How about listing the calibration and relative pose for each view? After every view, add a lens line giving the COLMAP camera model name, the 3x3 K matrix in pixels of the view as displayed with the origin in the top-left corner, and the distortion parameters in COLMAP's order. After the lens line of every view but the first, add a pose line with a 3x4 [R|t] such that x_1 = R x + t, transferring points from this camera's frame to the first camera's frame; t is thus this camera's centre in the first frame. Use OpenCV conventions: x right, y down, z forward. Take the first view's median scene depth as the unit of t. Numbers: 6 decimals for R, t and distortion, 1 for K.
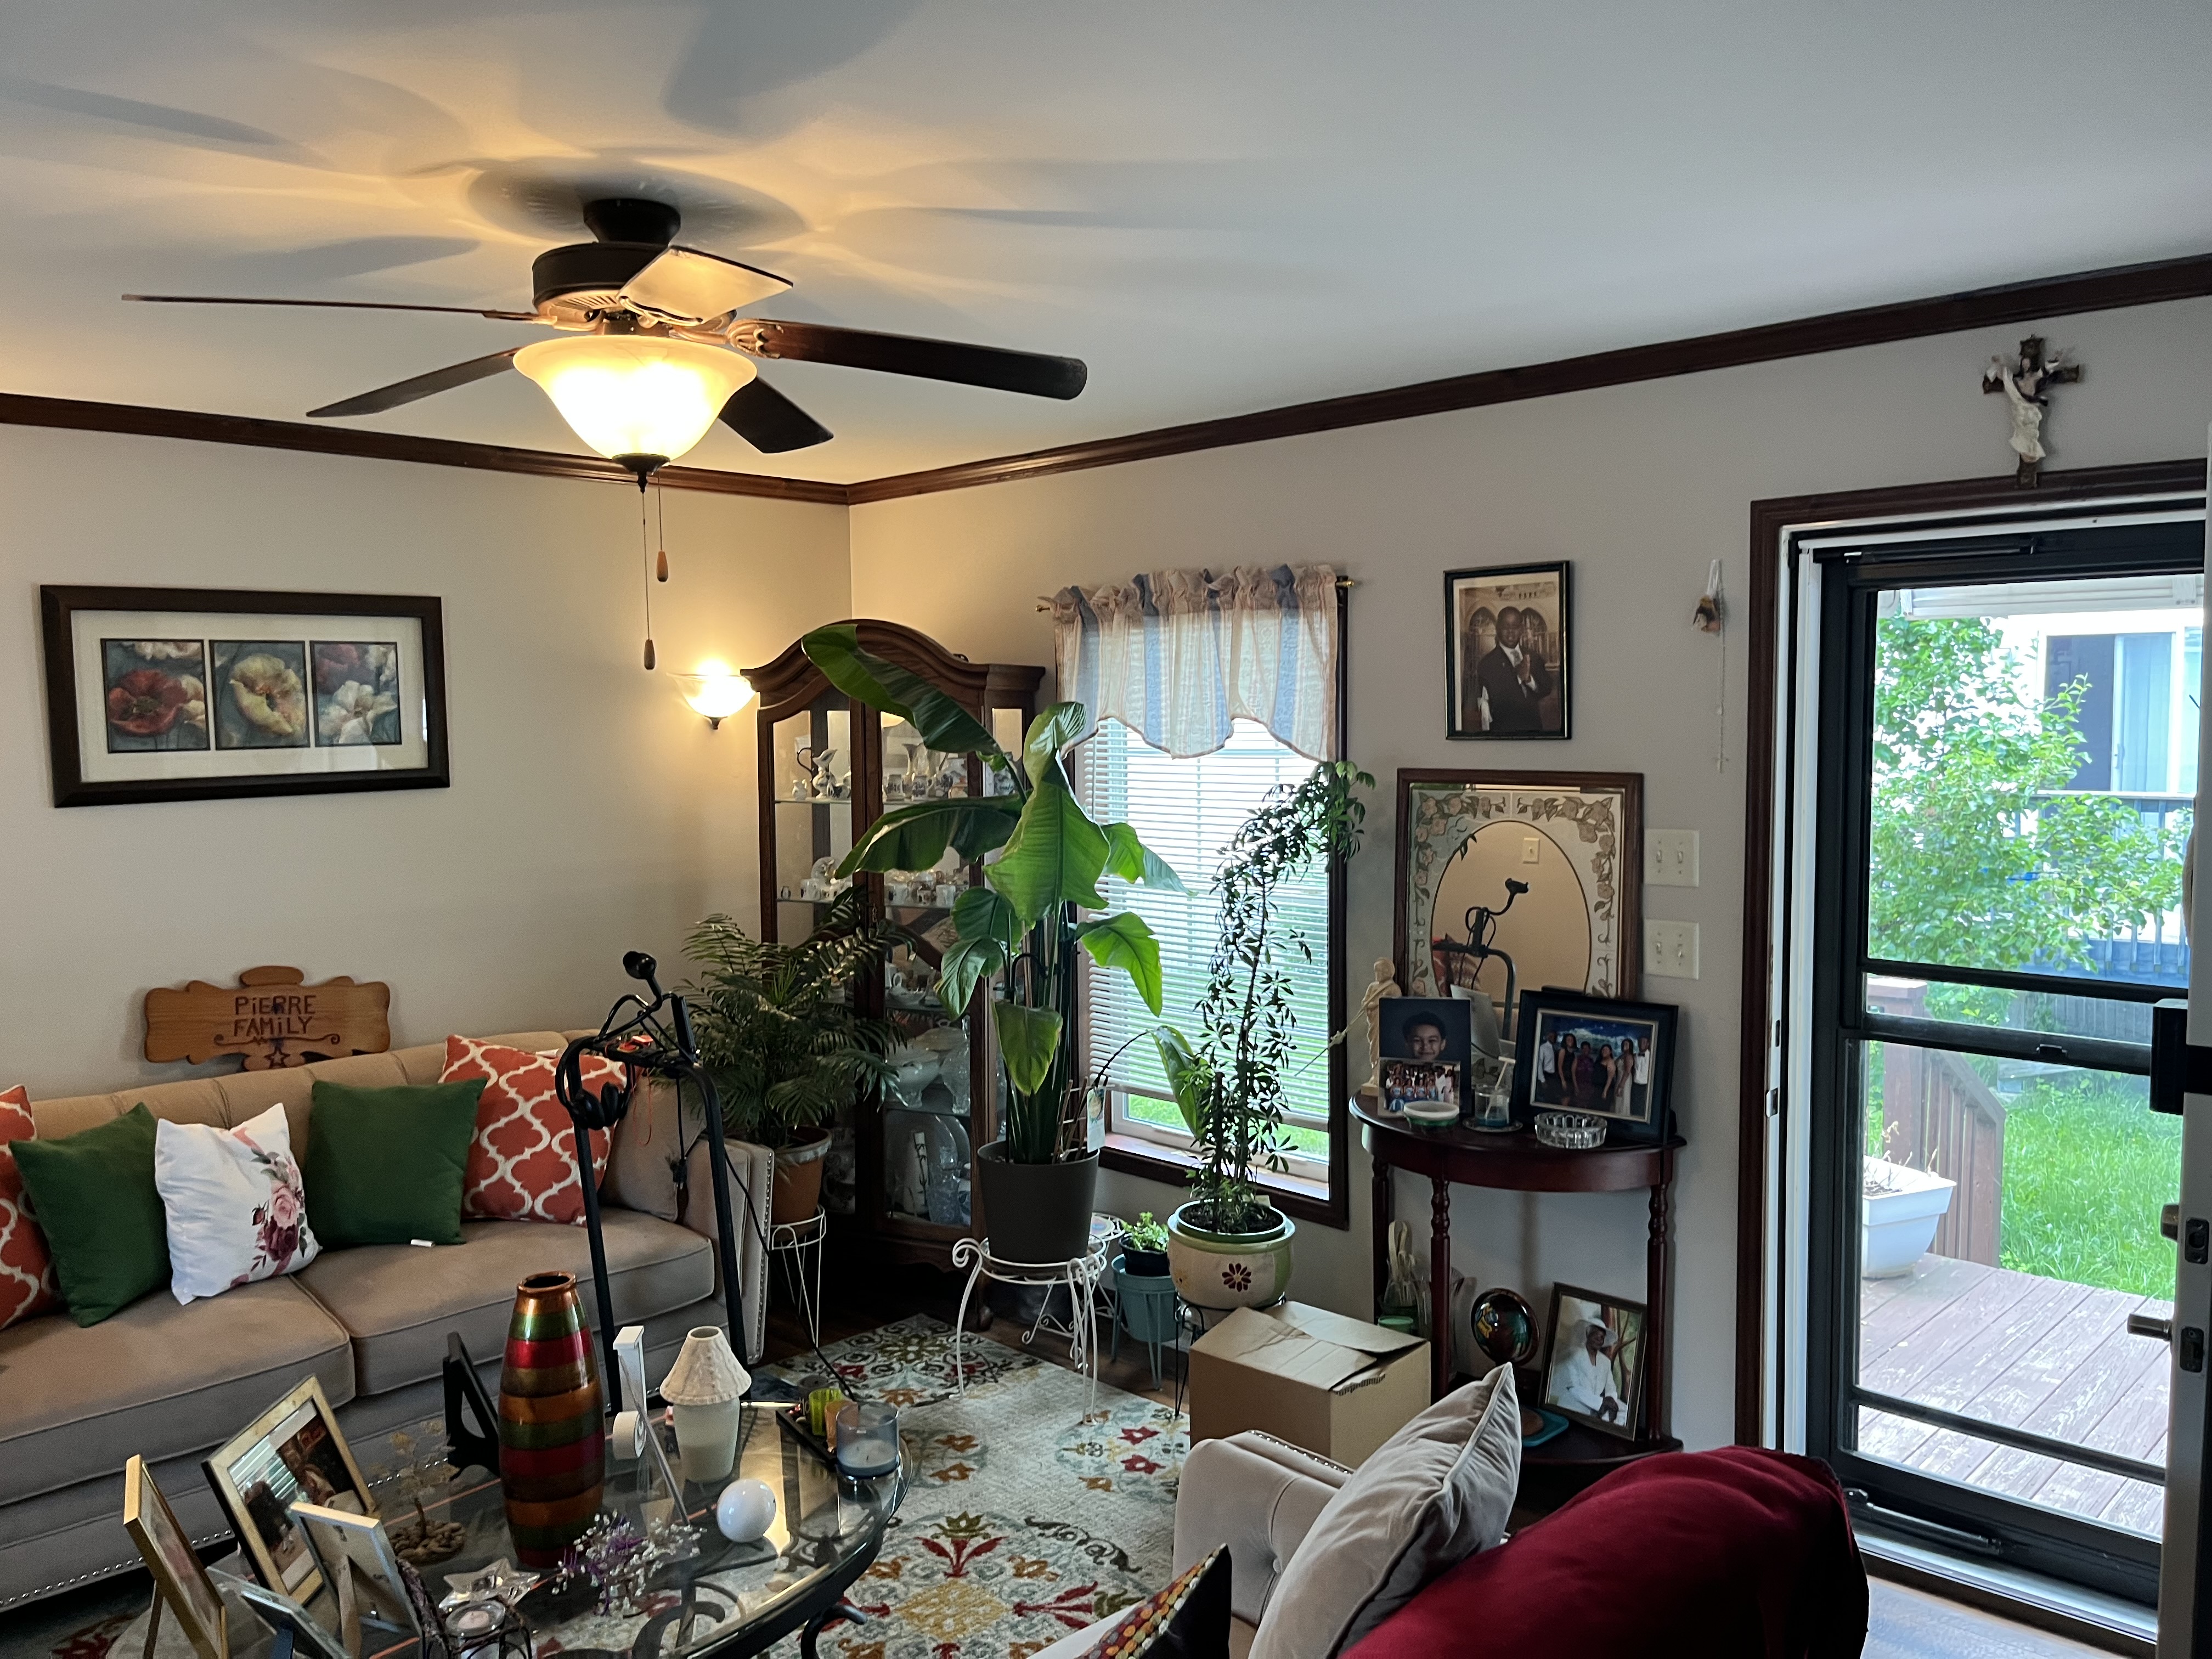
lens RADIAL K [[1704.5, 0, 1106.0], [0, 1704.5, 829.5], [0, 0, 1]] dist [0.014367, 0.003599]
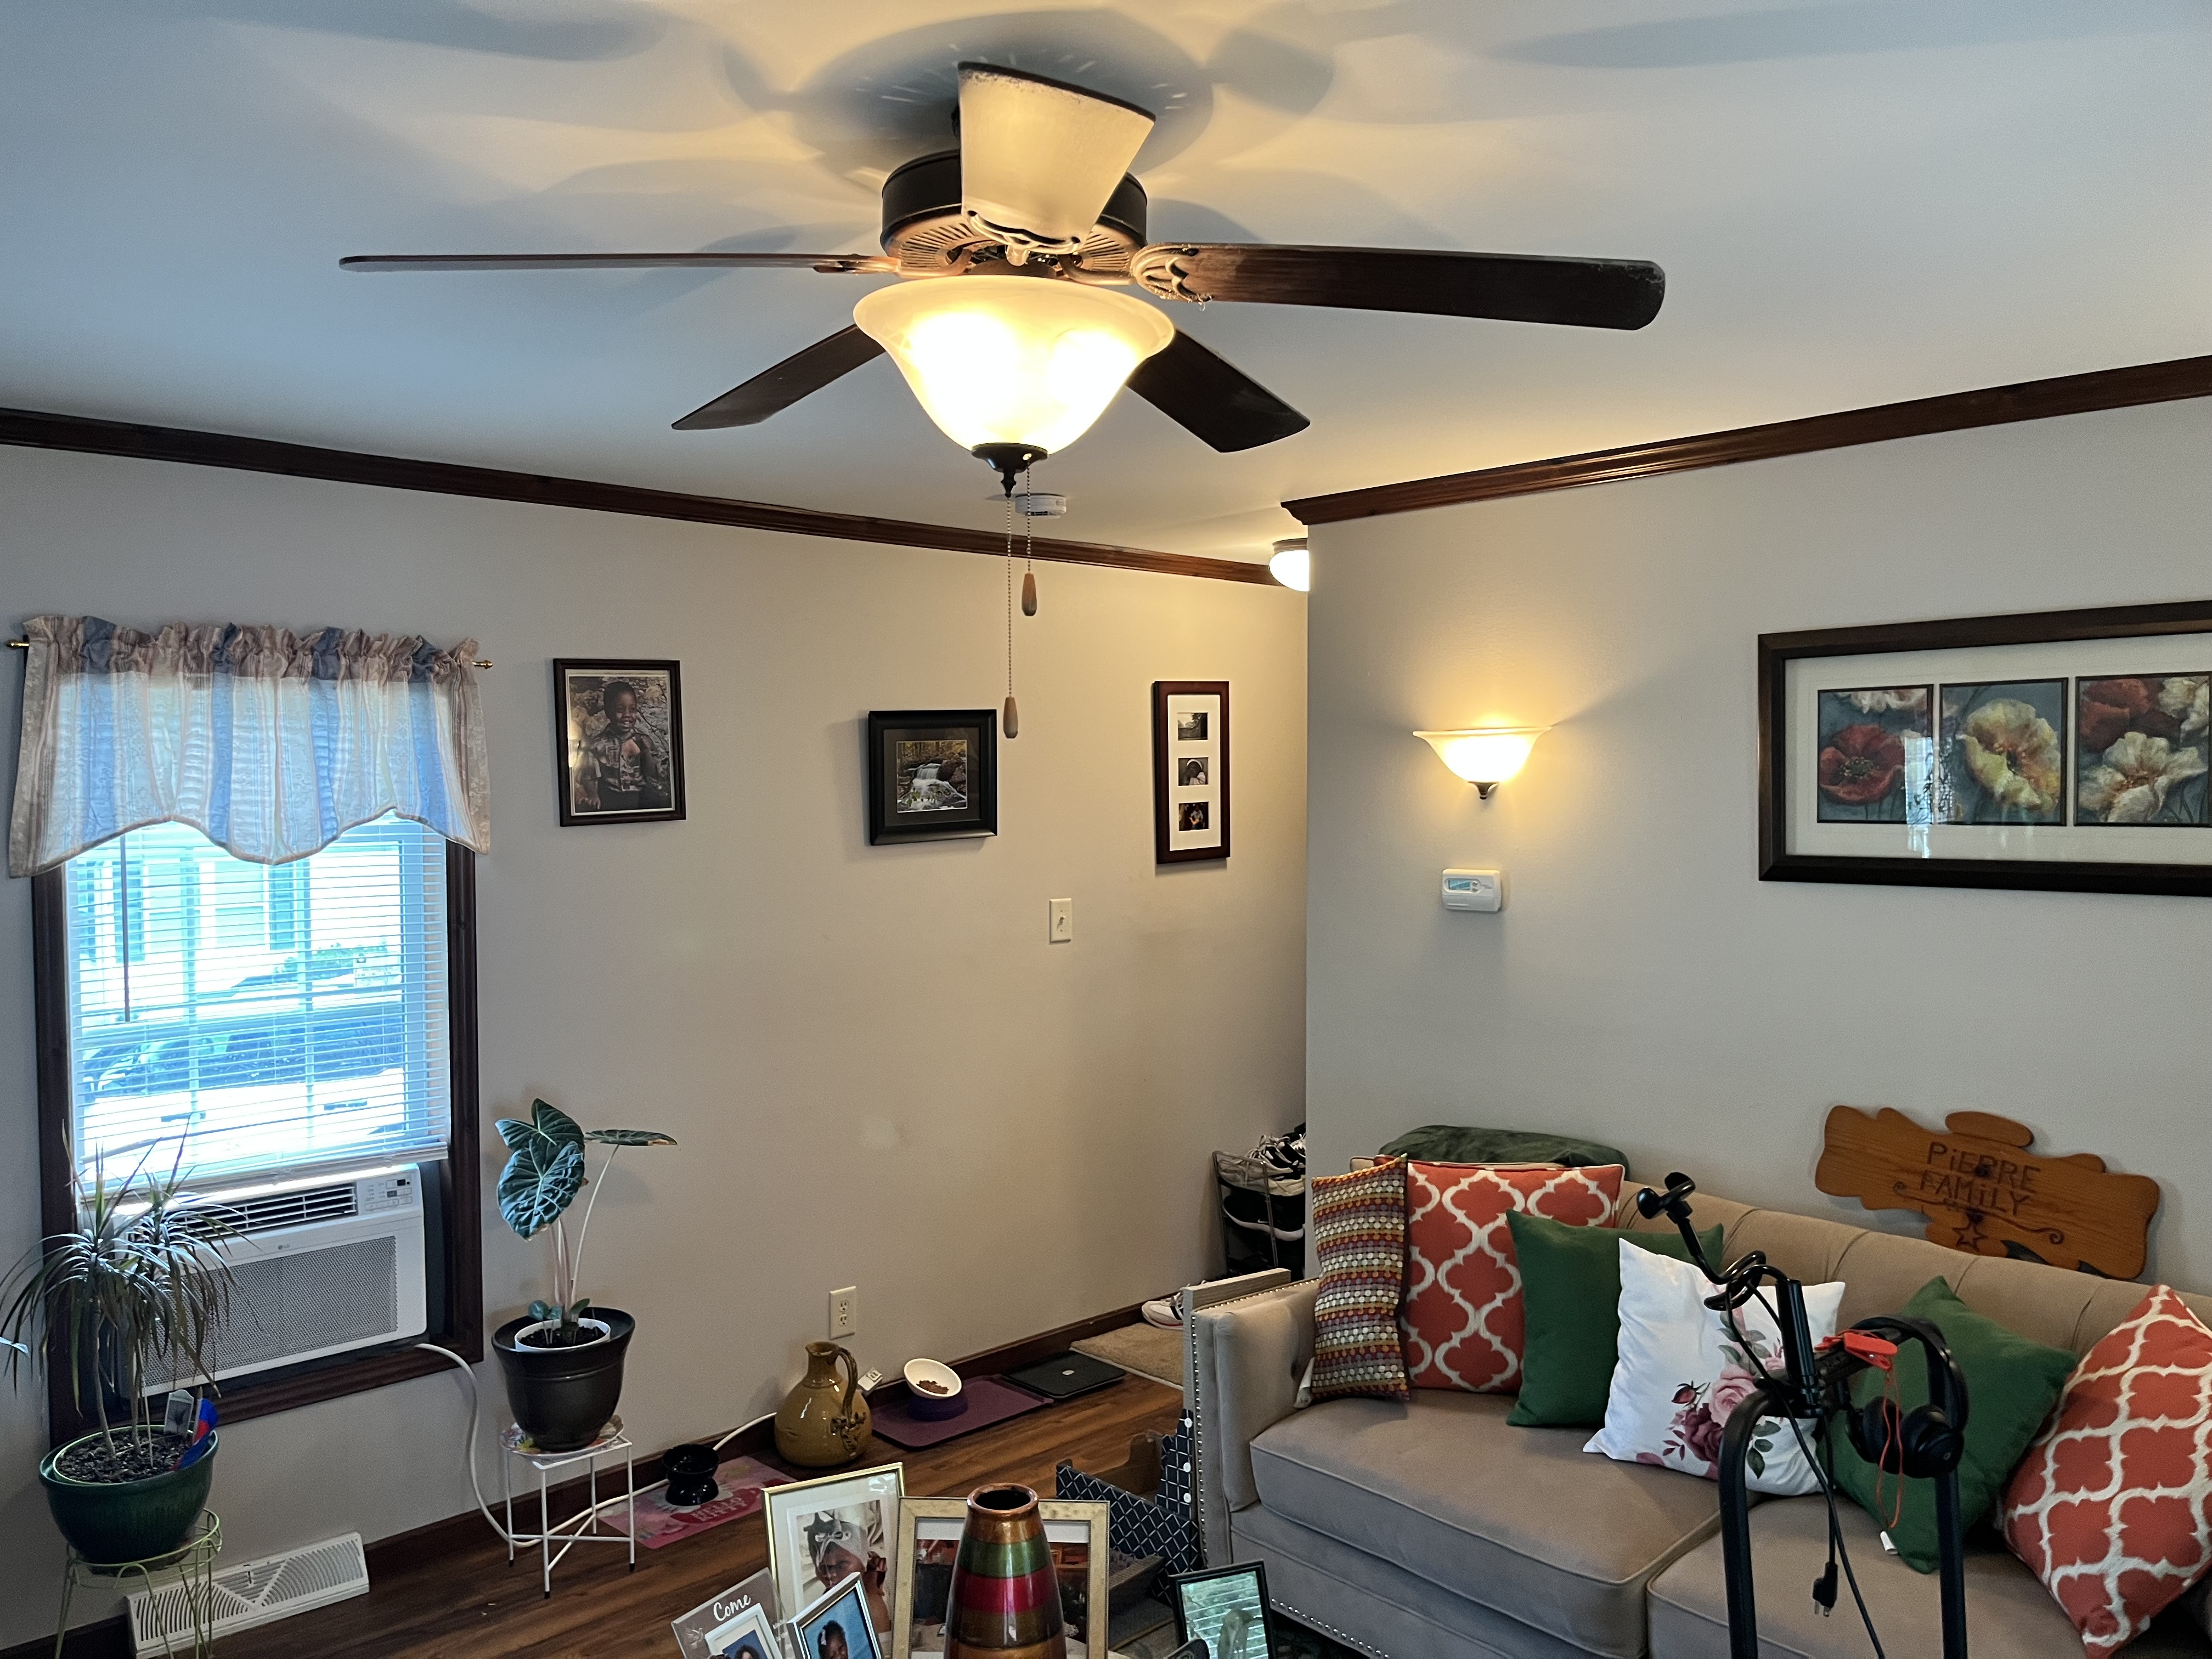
lens RADIAL K [[1704.5, 0, 1106.0], [0, 1704.5, 829.5], [0, 0, 1]] dist [0.014367, 0.003599]
pose [[-0.048383, 0.043652, -0.997875, 0.282820], [-0.068416, 0.996553, 0.046912, -0.054721], [0.996483, 0.070540, -0.045229, 0.656297]]
